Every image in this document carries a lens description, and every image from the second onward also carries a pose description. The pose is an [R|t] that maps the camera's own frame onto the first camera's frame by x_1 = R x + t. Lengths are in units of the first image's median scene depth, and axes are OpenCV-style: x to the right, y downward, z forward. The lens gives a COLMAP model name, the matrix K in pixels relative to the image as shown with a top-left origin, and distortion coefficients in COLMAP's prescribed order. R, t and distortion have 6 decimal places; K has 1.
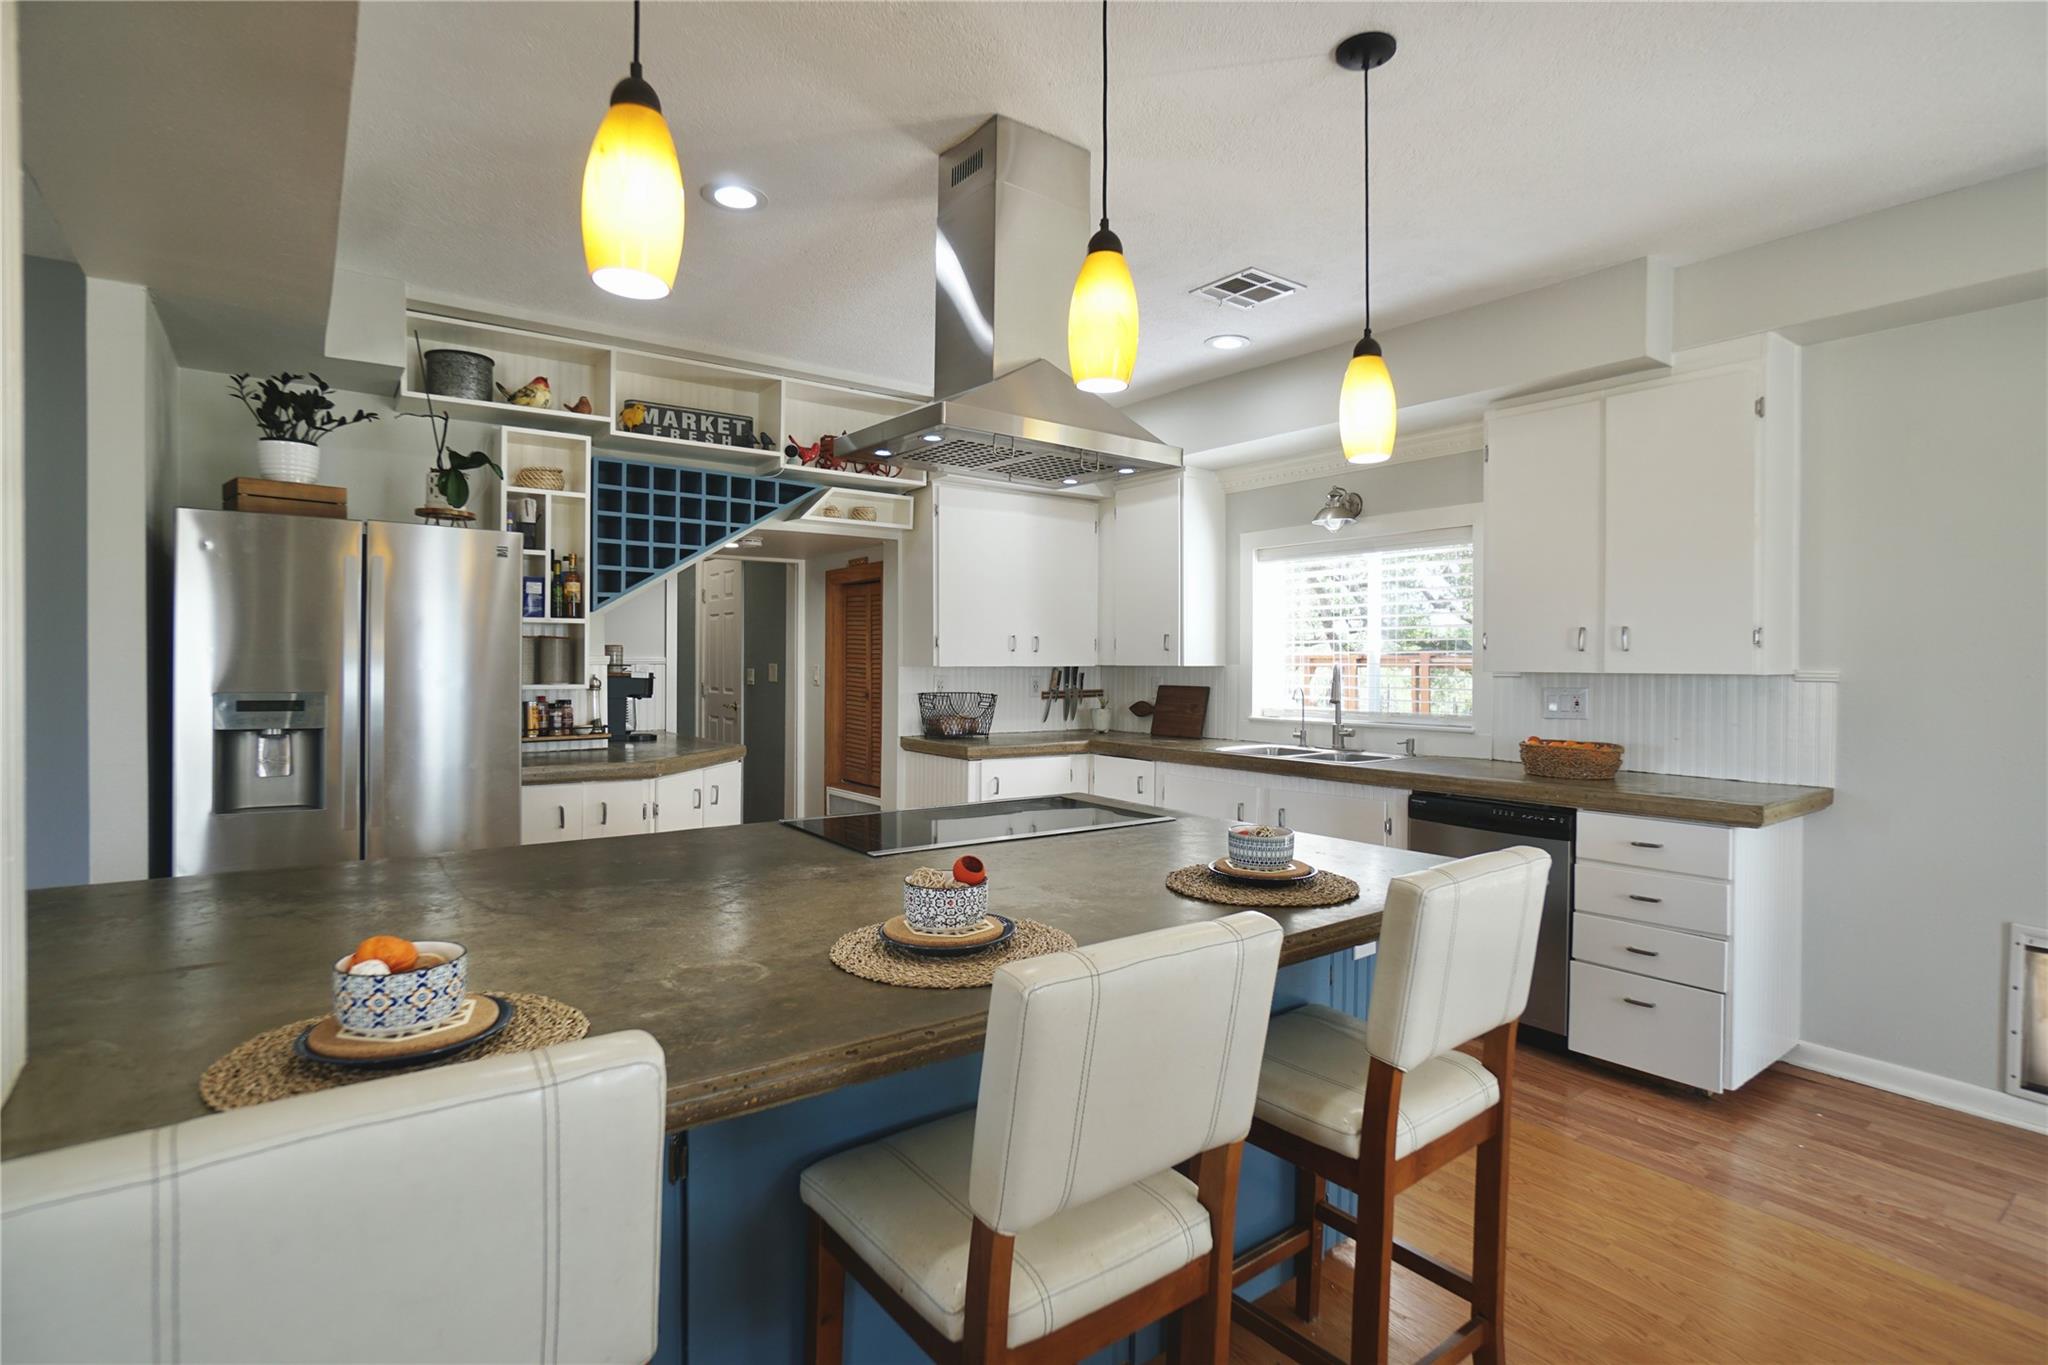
lens RADIAL K [[992.0, 0, 1020.7], [0, 992.0, 674.0], [0, 0, 1]] dist [-0.039786, 0.000201]
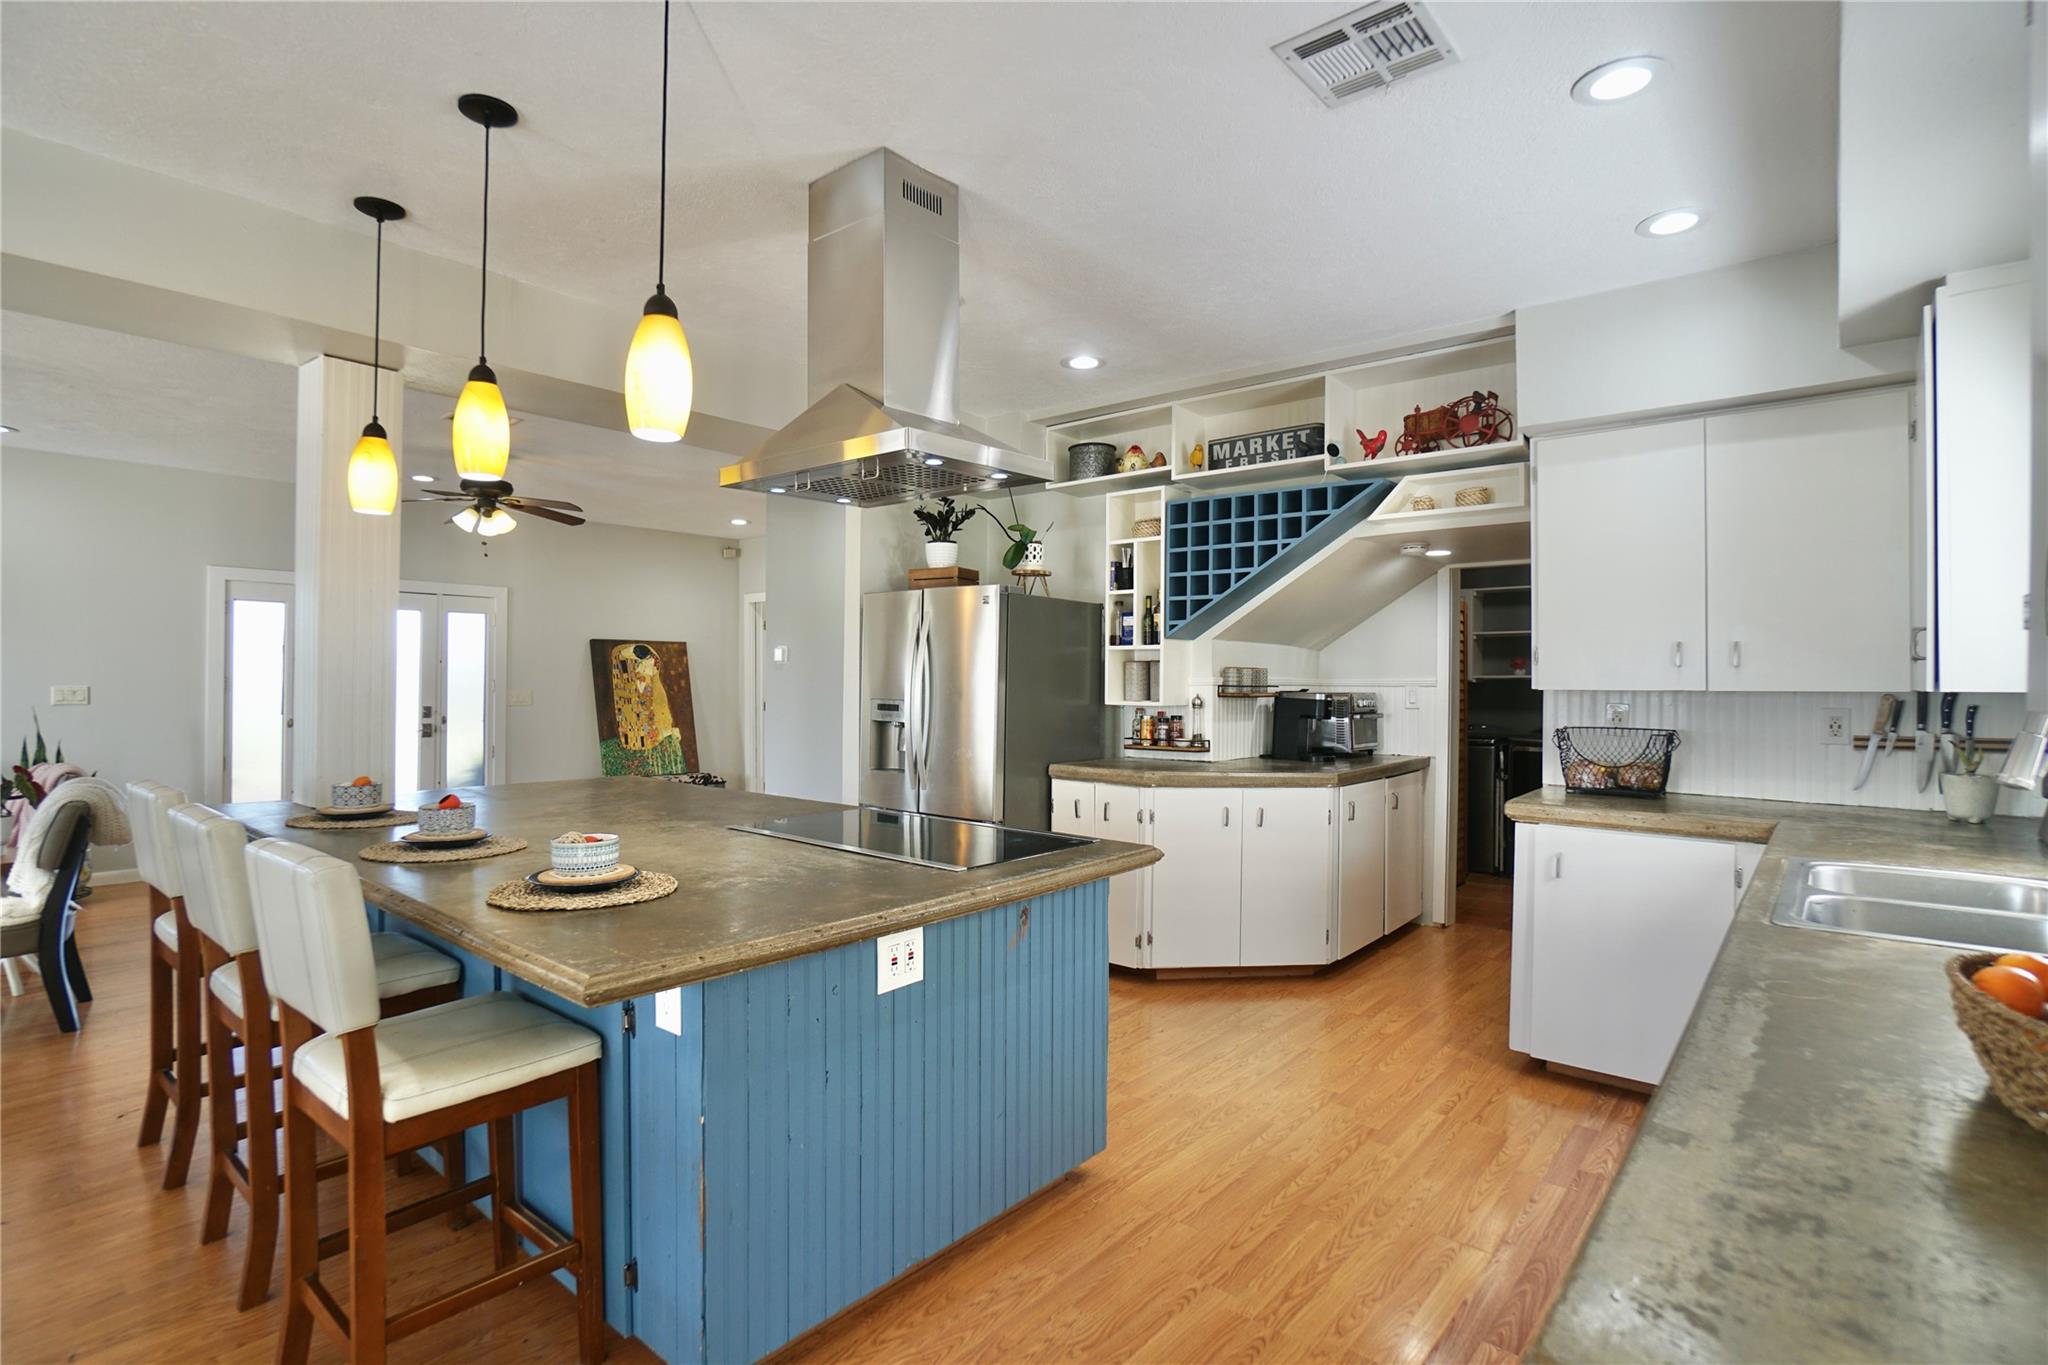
lens RADIAL K [[992.0, 0, 1020.7], [0, 992.0, 674.0], [0, 0, 1]] dist [-0.039786, 0.000201]
pose [[0.233940, -0.008190, -0.972217, 0.609263], [-0.014921, 0.999817, -0.012013, -0.005443], [0.972137, 0.017317, 0.233775, 0.542005]]
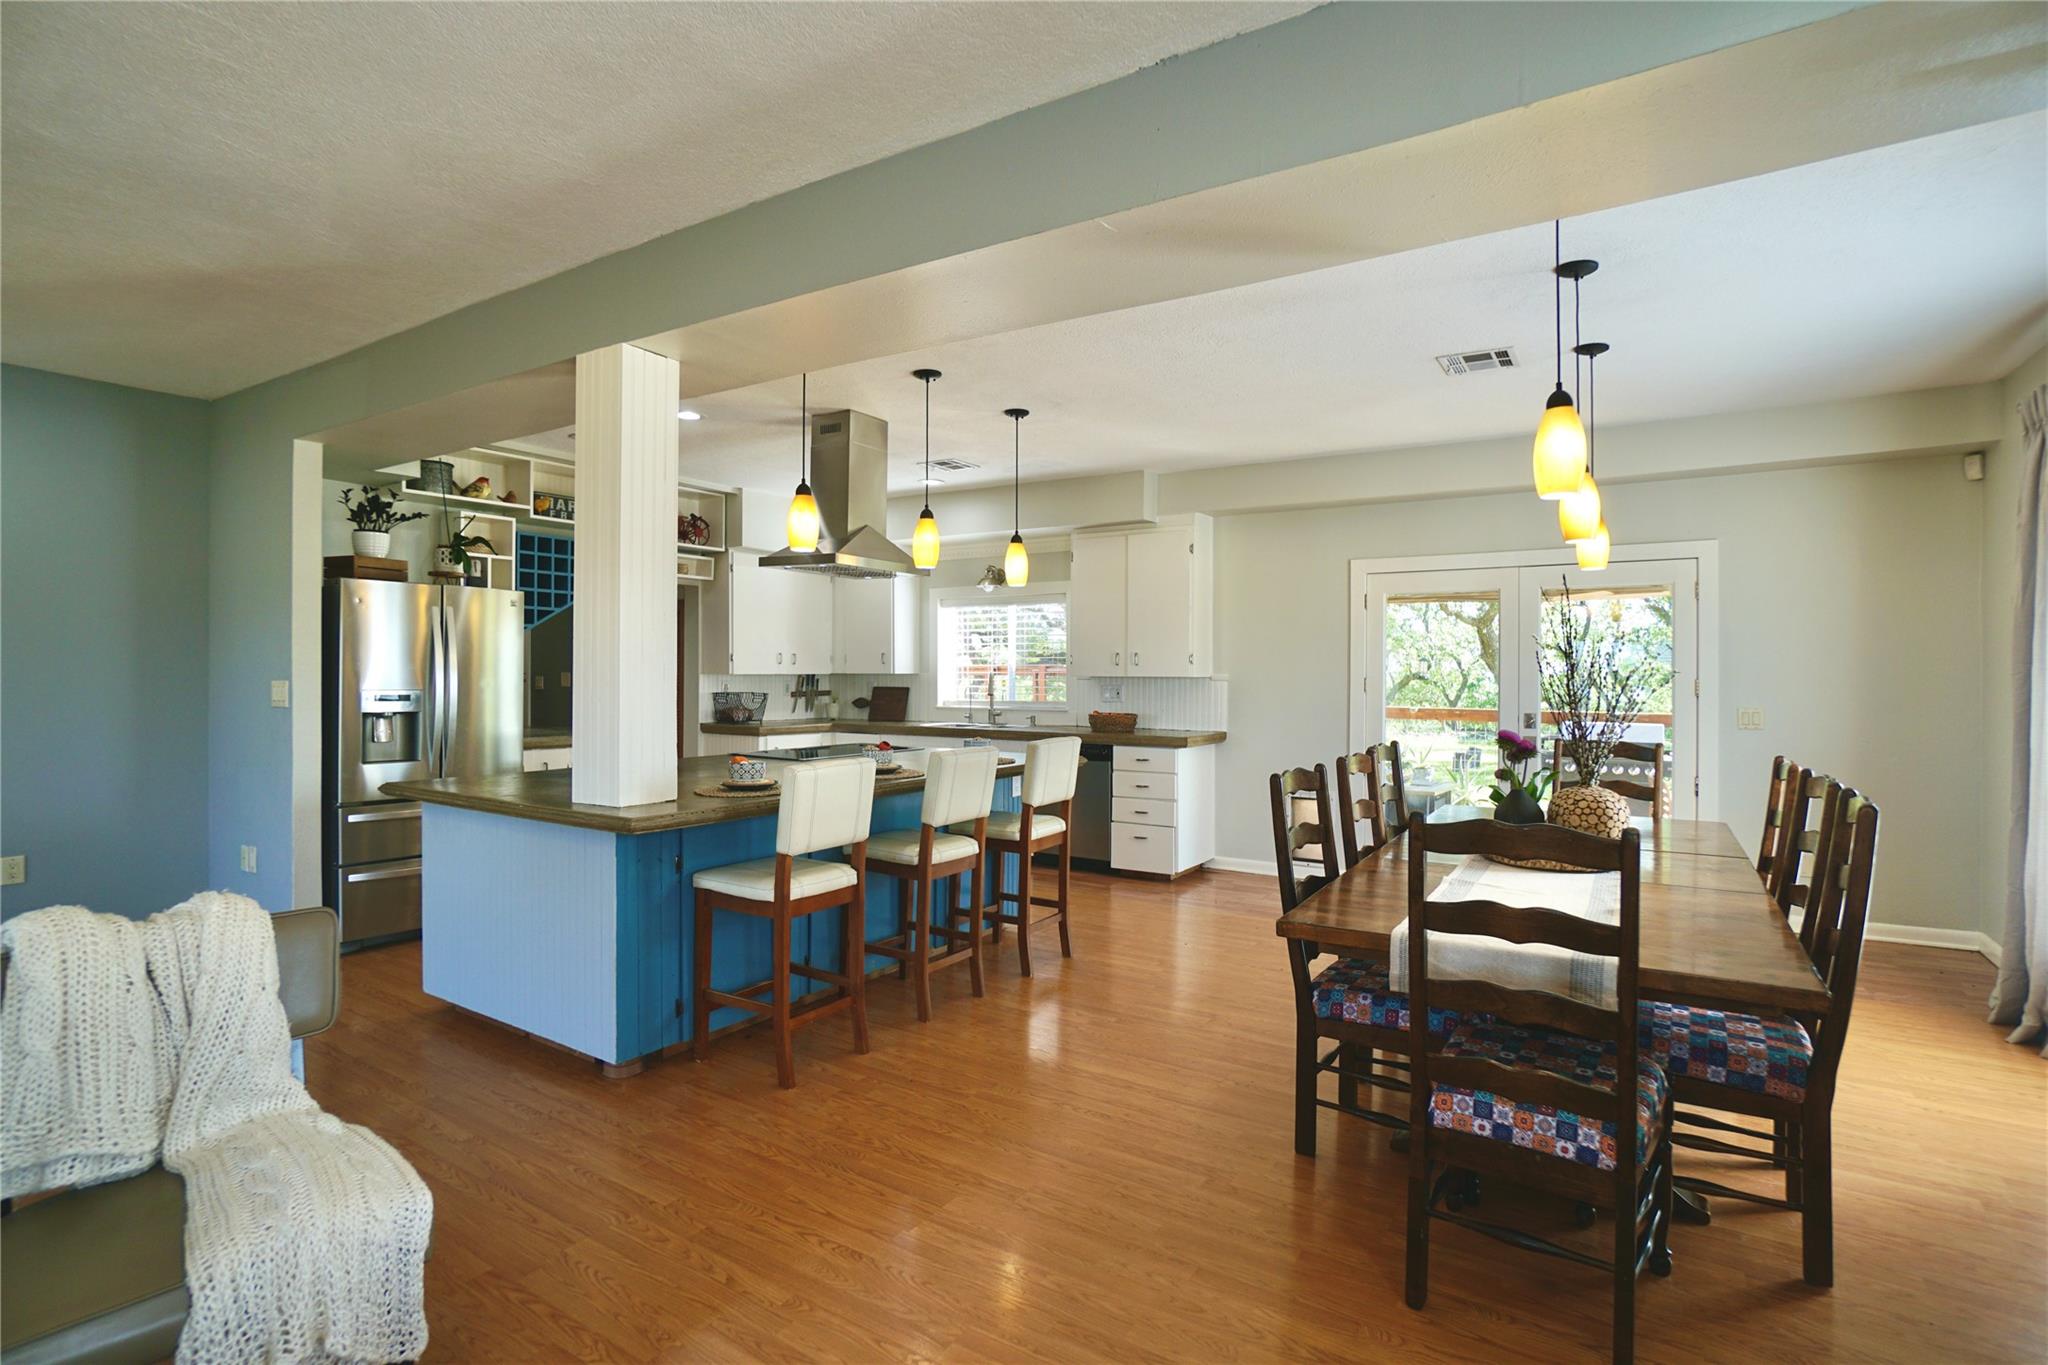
lens RADIAL K [[992.0, 0, 1020.7], [0, 992.0, 674.0], [0, 0, 1]] dist [-0.039786, 0.000201]
pose [[0.933884, -0.001637, 0.357572, -0.243448], [0.004857, 0.999955, -0.008107, 0.006965], [-0.357542, 0.009308, 0.933851, -0.609335]]
